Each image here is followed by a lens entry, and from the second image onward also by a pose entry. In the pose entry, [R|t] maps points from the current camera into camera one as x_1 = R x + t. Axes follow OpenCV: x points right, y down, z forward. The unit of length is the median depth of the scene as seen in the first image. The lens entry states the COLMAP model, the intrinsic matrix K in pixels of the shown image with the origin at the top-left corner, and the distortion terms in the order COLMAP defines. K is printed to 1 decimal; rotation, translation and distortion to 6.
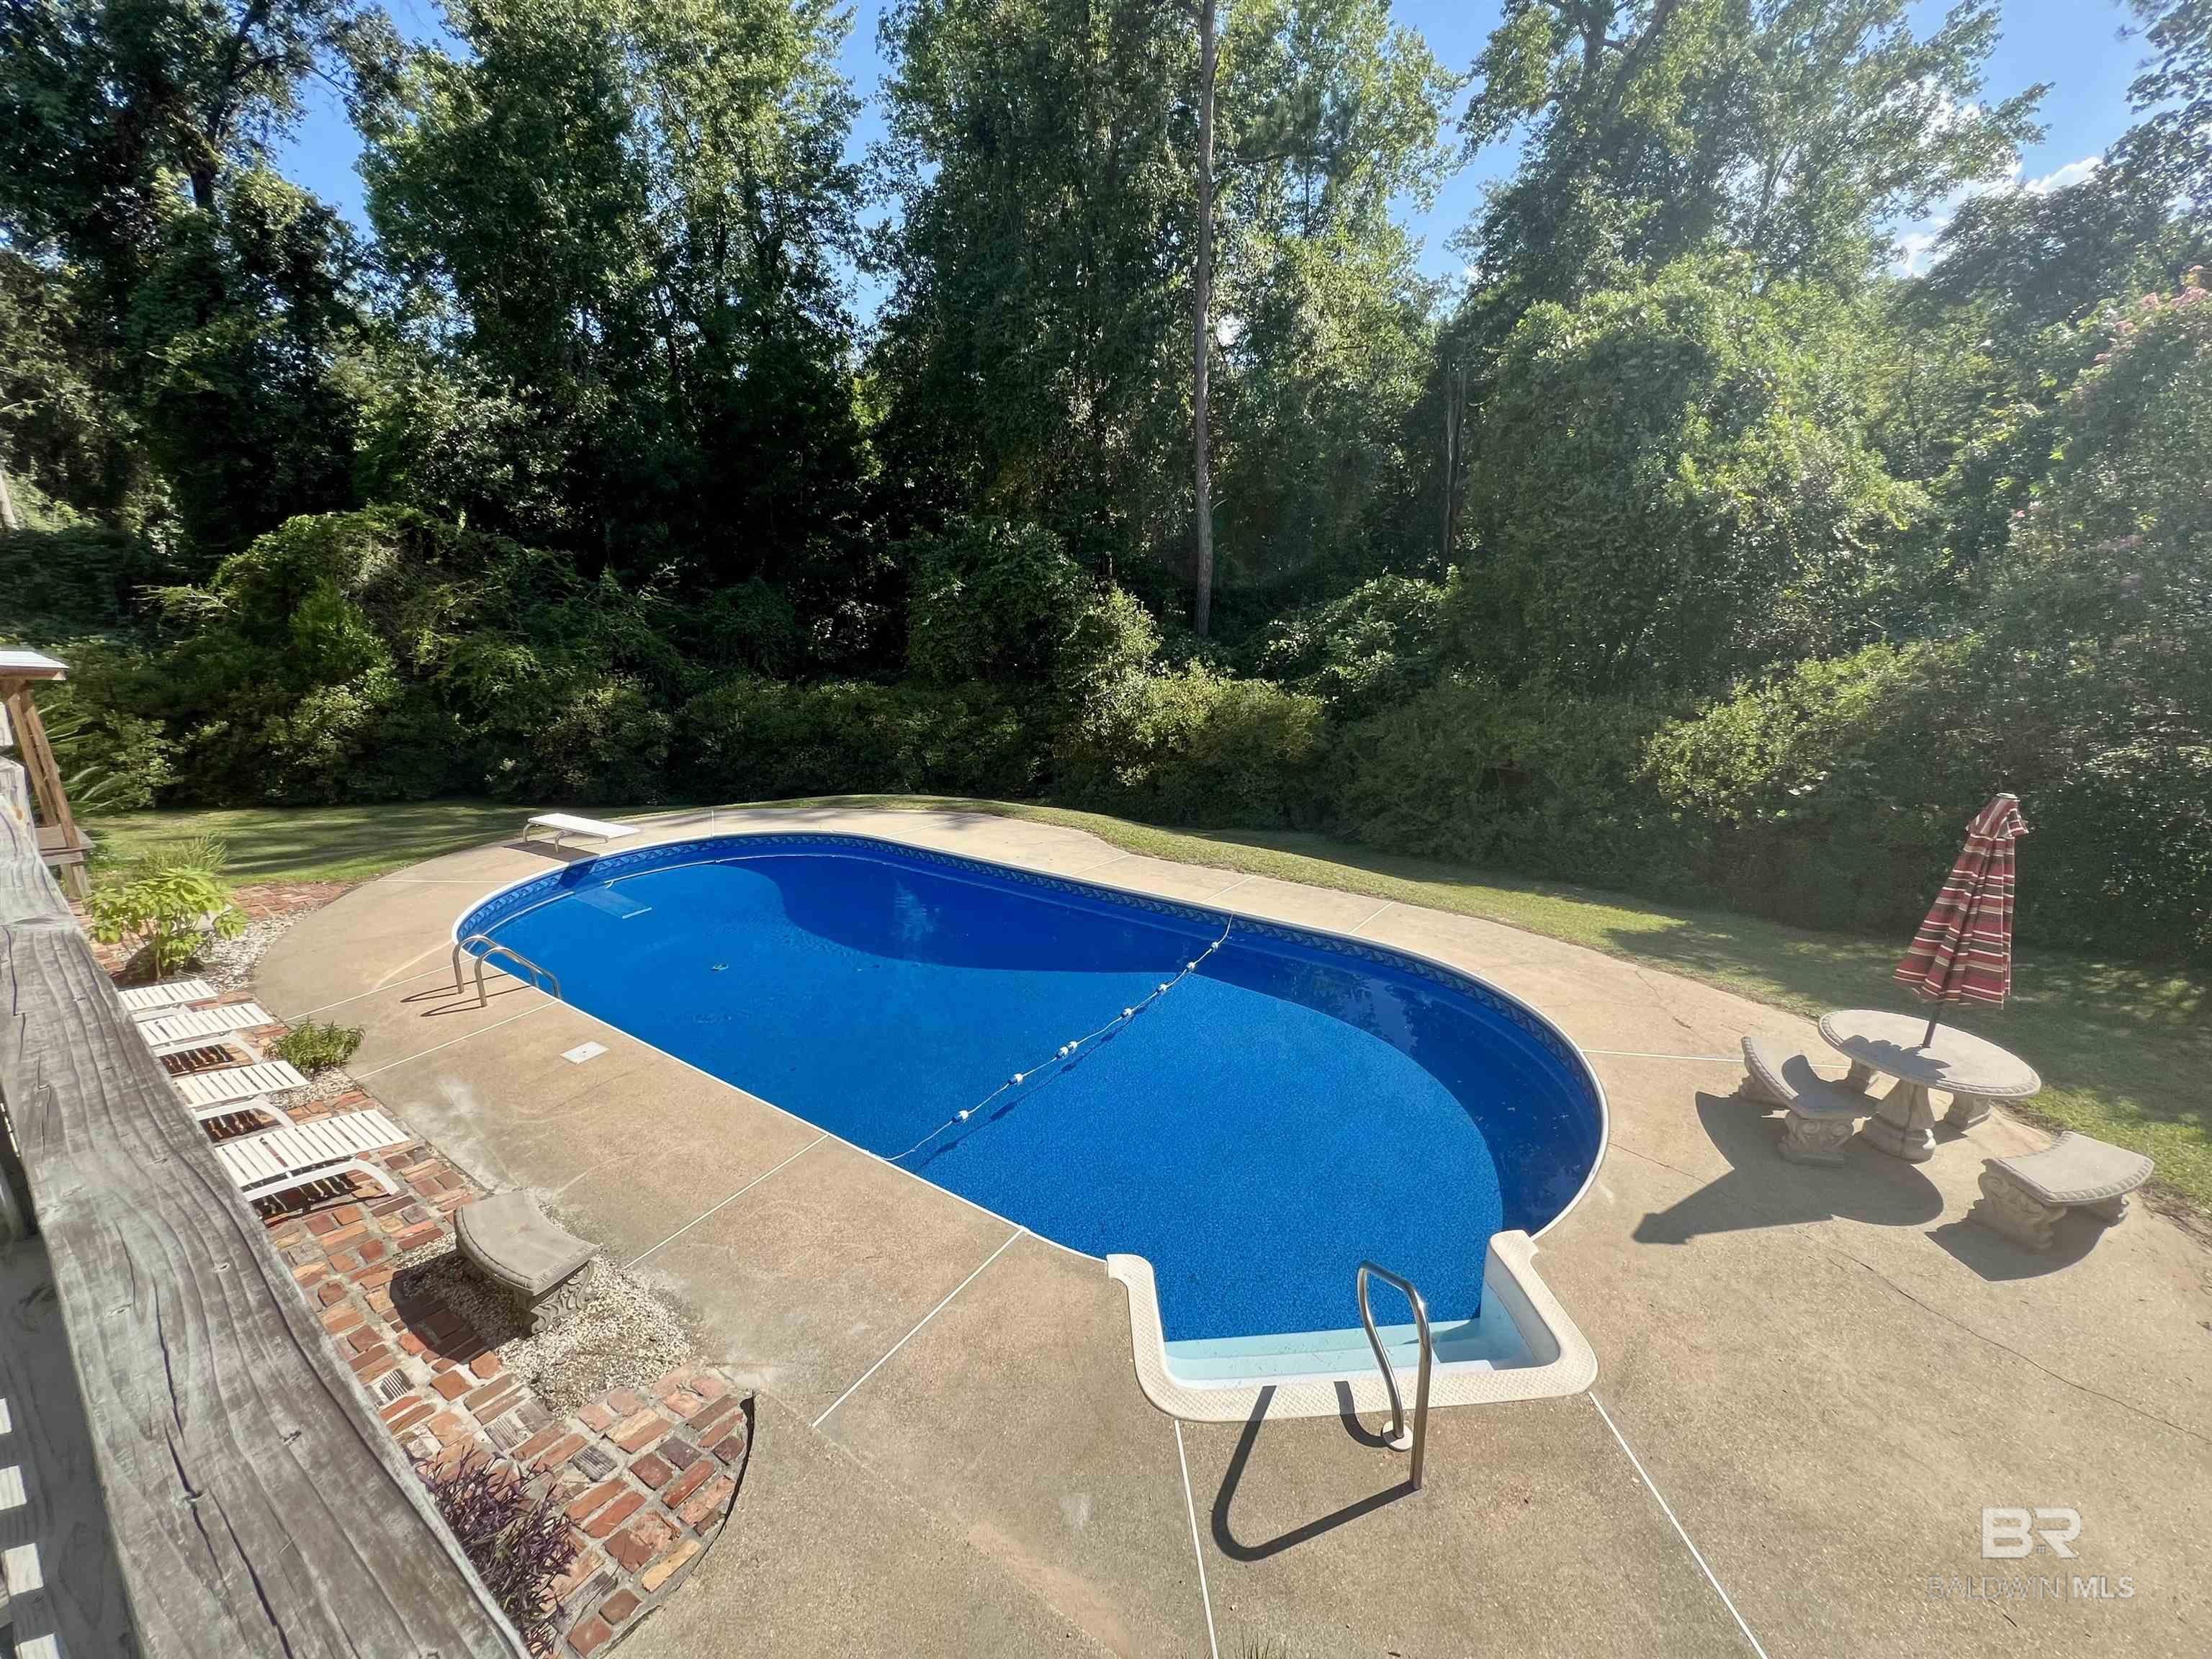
lens RADIAL K [[884.8, 0, 1109.8], [0, 884.8, 836.0], [0, 0, 1]] dist [-0.003799, 0.000106]
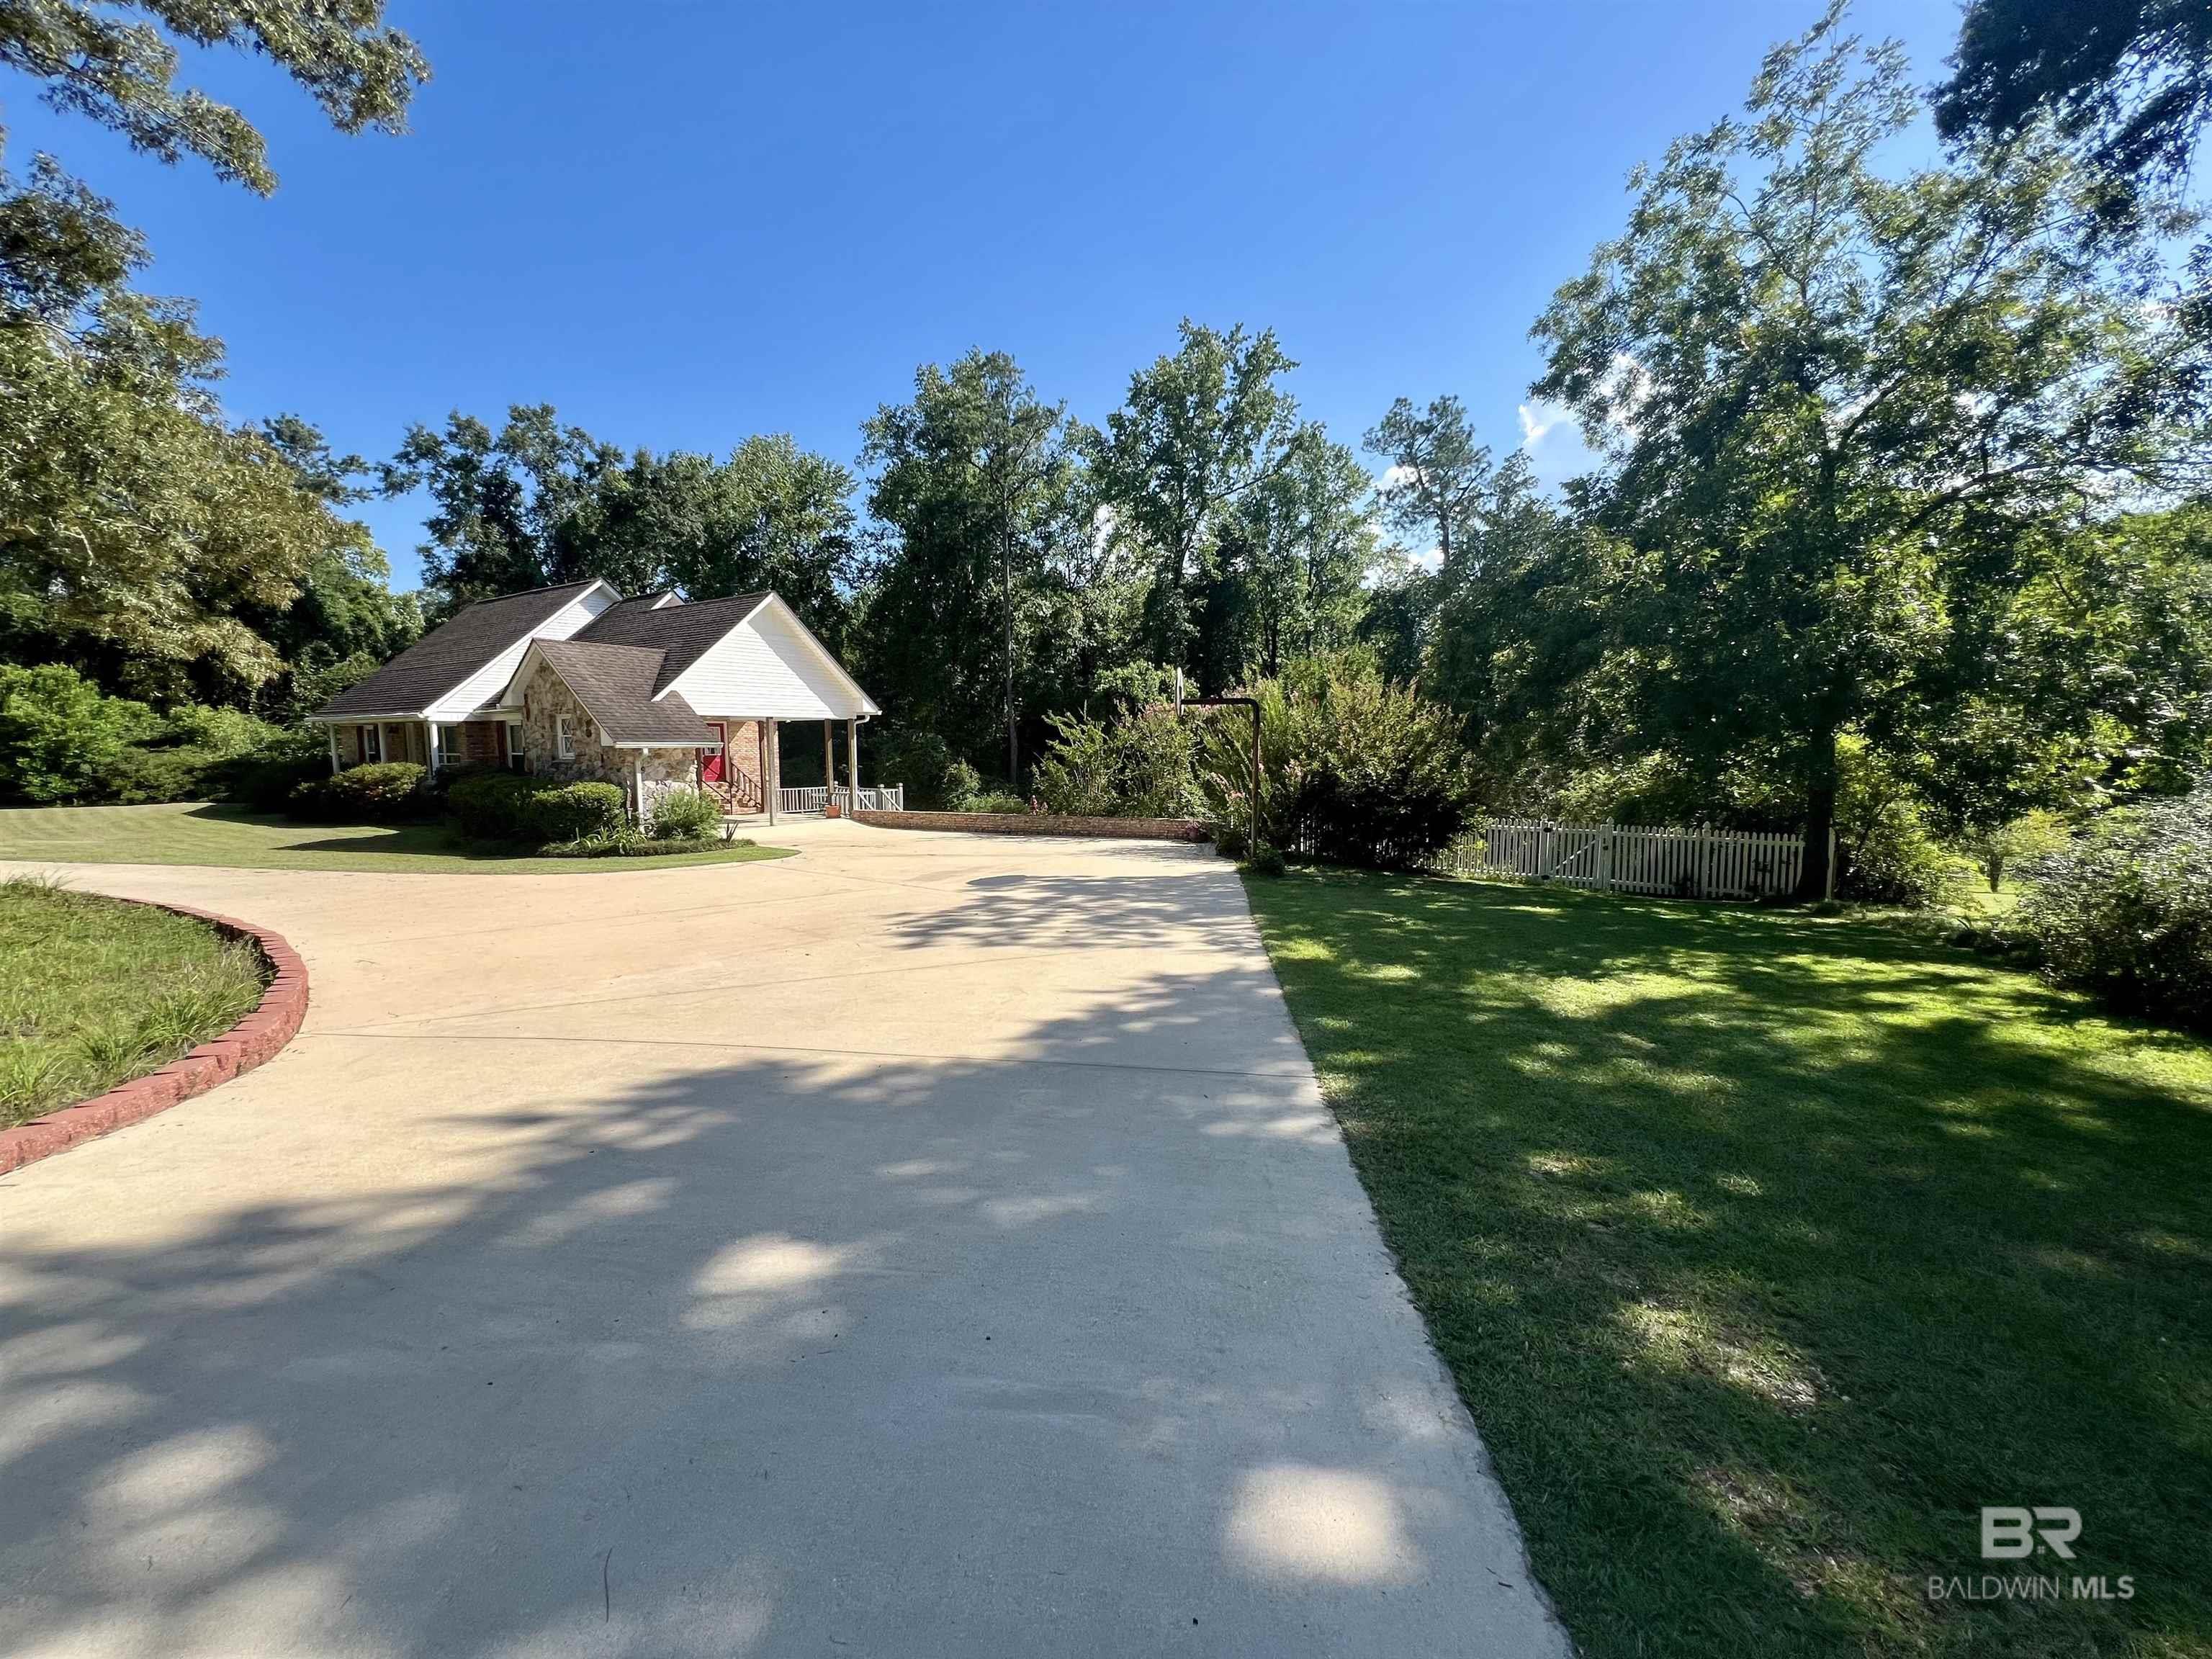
lens RADIAL K [[884.8, 0, 1109.8], [0, 884.8, 836.0], [0, 0, 1]] dist [-0.003799, 0.000106]
pose [[0.998250, 0.000747, 0.059125, 0.261054], [0.009041, 0.986233, -0.165114, 0.317010], [-0.058434, 0.165360, 0.984501, -1.351238]]
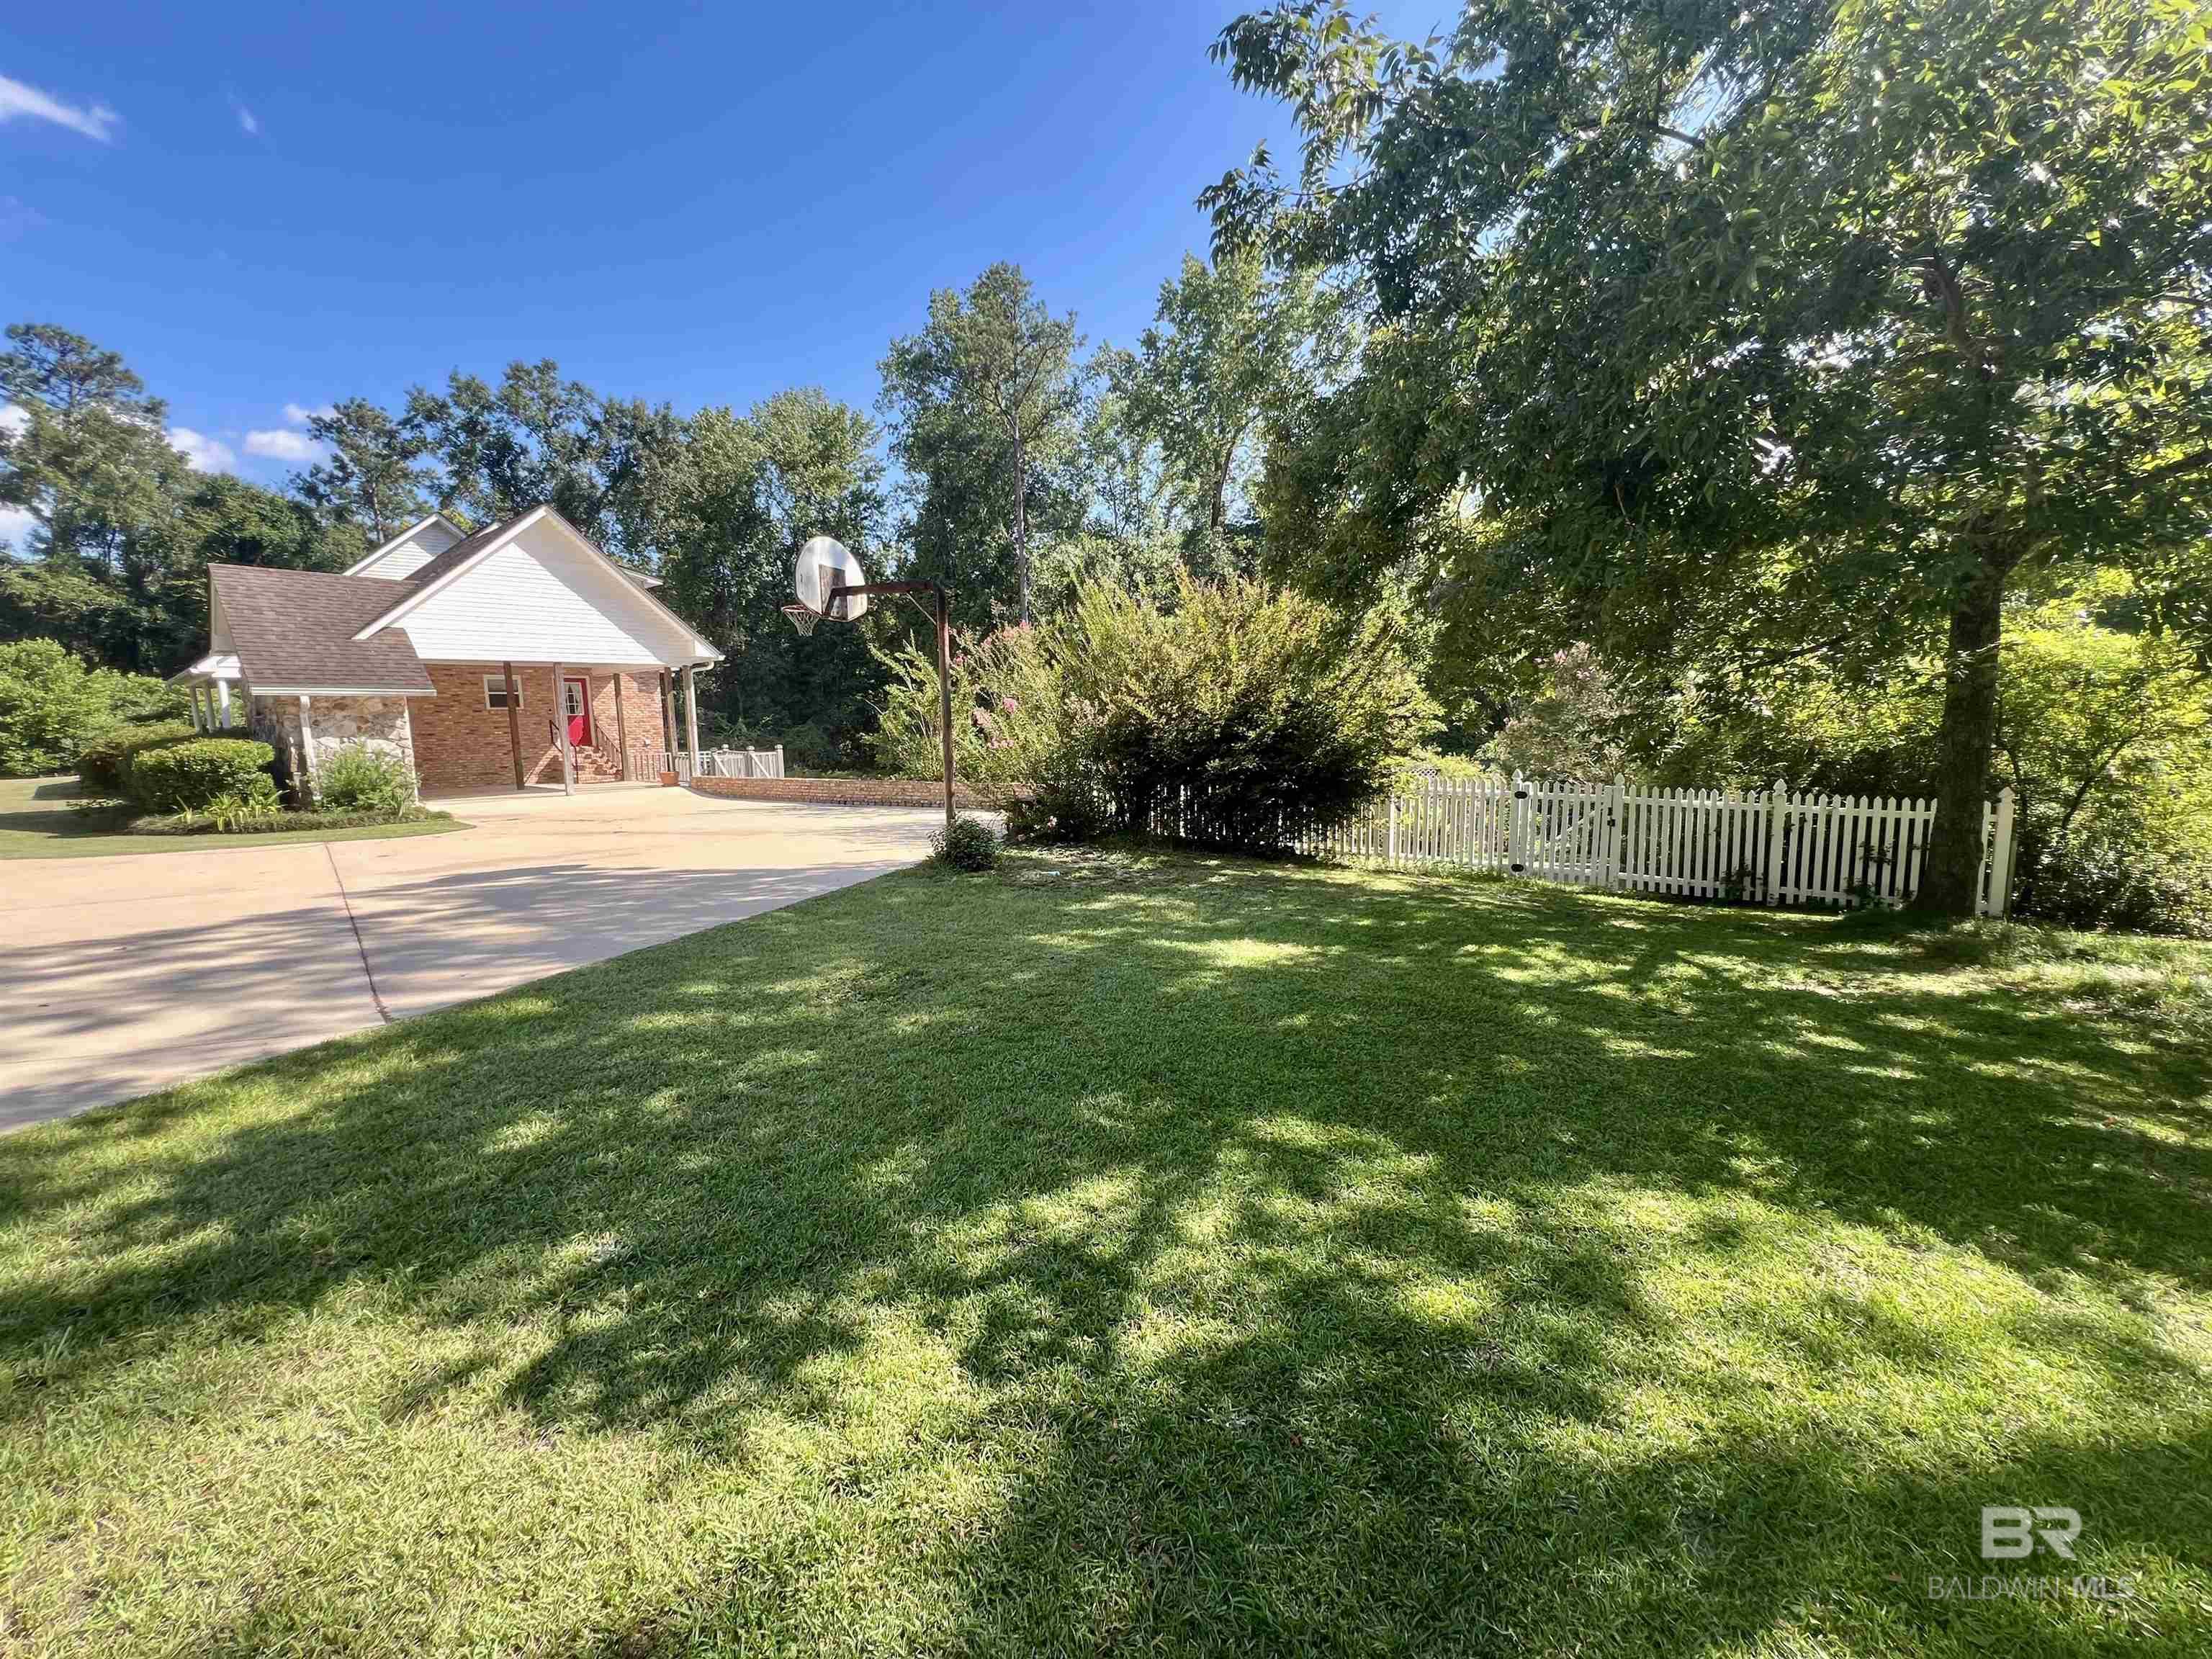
lens RADIAL K [[884.8, 0, 1109.8], [0, 884.8, 836.0], [0, 0, 1]] dist [-0.003799, 0.000106]
pose [[0.996560, 0.001004, -0.082868, 0.539252], [-0.012178, 0.990846, -0.134449, 0.274893], [0.081974, 0.134996, 0.987449, -1.086838]]
